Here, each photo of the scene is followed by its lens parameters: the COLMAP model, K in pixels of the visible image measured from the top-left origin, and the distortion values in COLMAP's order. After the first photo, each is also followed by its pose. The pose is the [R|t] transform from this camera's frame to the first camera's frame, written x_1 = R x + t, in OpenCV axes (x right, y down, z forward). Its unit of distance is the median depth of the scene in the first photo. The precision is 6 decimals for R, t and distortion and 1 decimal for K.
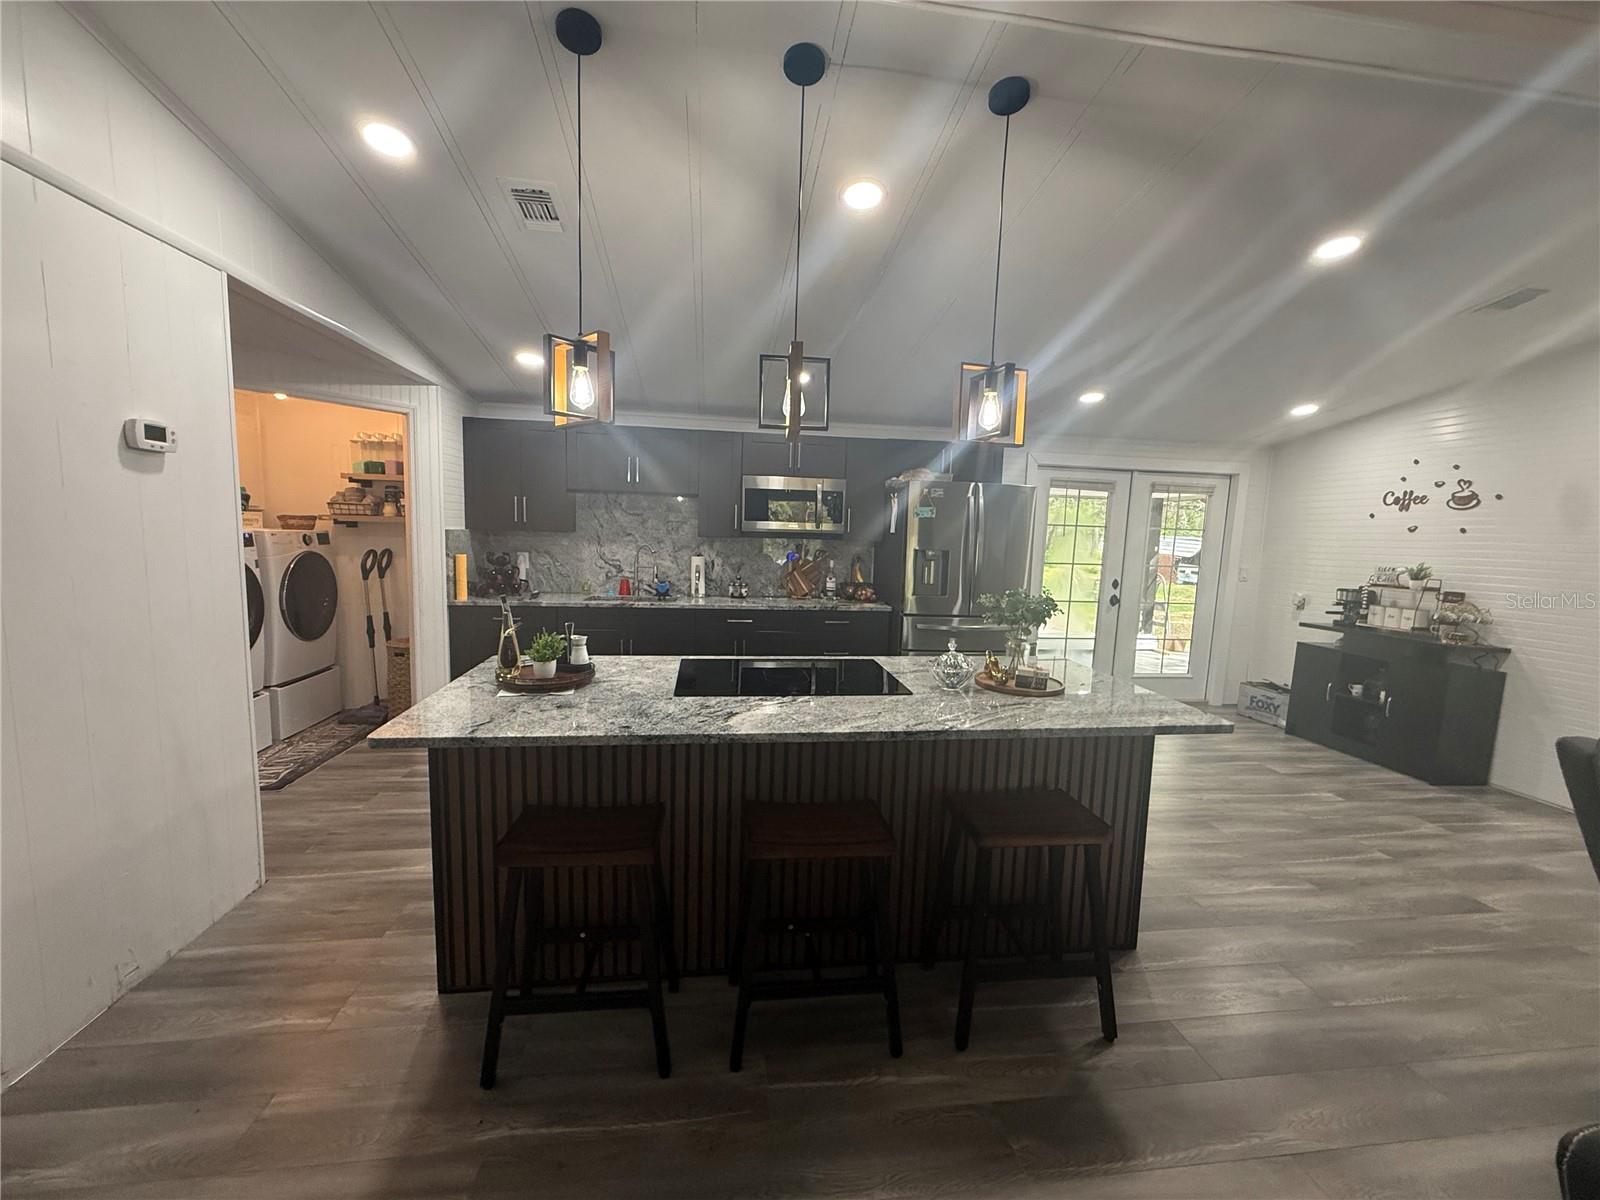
lens RADIAL K [[637.8, 0, 800.0], [0, 637.8, 600.0], [0, 0, 1]] dist [0.000269, -0.000083]
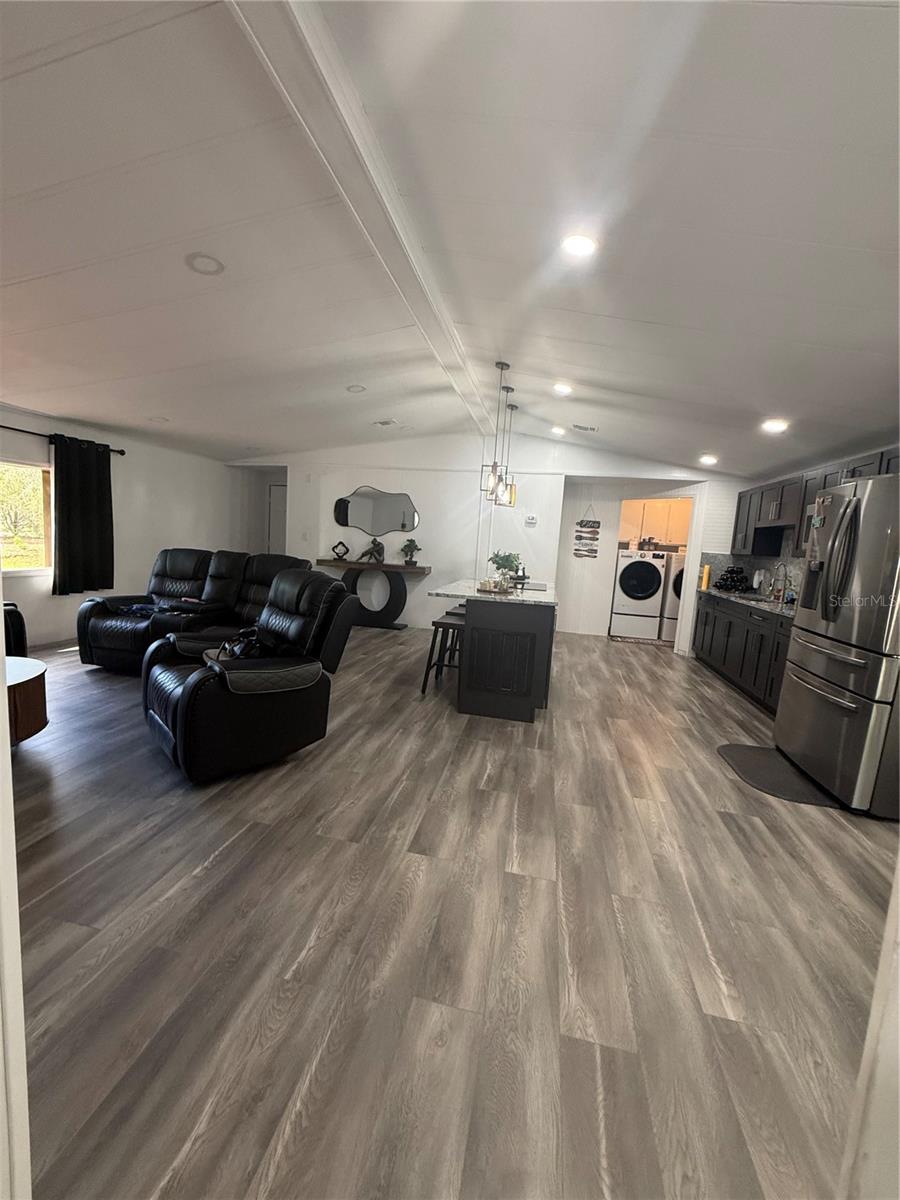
lens RADIAL K [[478.3, 0, 450.0], [0, 478.3, 600.0], [0, 0, 1]] dist [0.000269, -0.000083]
pose [[-0.324449, 0.067531, -0.943489, 1.396318], [-0.184338, 0.973810, 0.133092, -0.025094], [0.927767, 0.217103, -0.303504, 0.946803]]
